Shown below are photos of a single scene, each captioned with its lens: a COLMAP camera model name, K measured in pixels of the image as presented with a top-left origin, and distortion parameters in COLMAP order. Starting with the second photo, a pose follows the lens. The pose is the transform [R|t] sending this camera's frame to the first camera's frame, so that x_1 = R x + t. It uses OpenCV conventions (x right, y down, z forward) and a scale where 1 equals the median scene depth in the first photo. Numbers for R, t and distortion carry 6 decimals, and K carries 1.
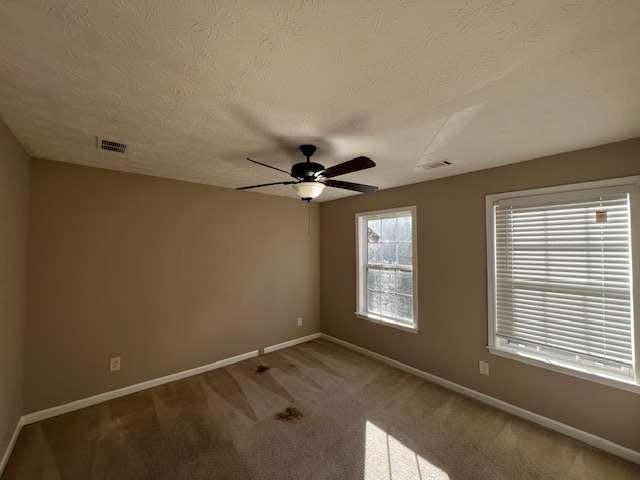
lens RADIAL K [[262.0, 0, 320.0], [0, 262.0, 240.0], [0, 0, 1]] dist [-0.000878, 0.000122]
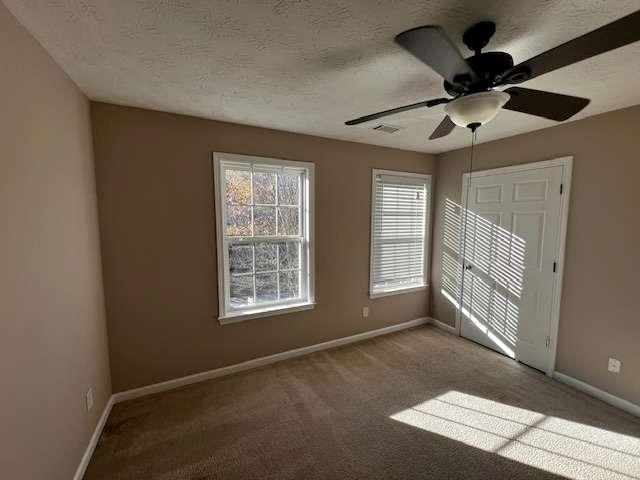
lens RADIAL K [[262.0, 0, 320.0], [0, 262.0, 240.0], [0, 0, 1]] dist [-0.000878, 0.000122]
pose [[0.229181, -0.062322, 0.971387, -0.621344], [-0.009833, 0.997749, 0.066333, 0.078435], [-0.973334, -0.024754, 0.228052, 0.994559]]
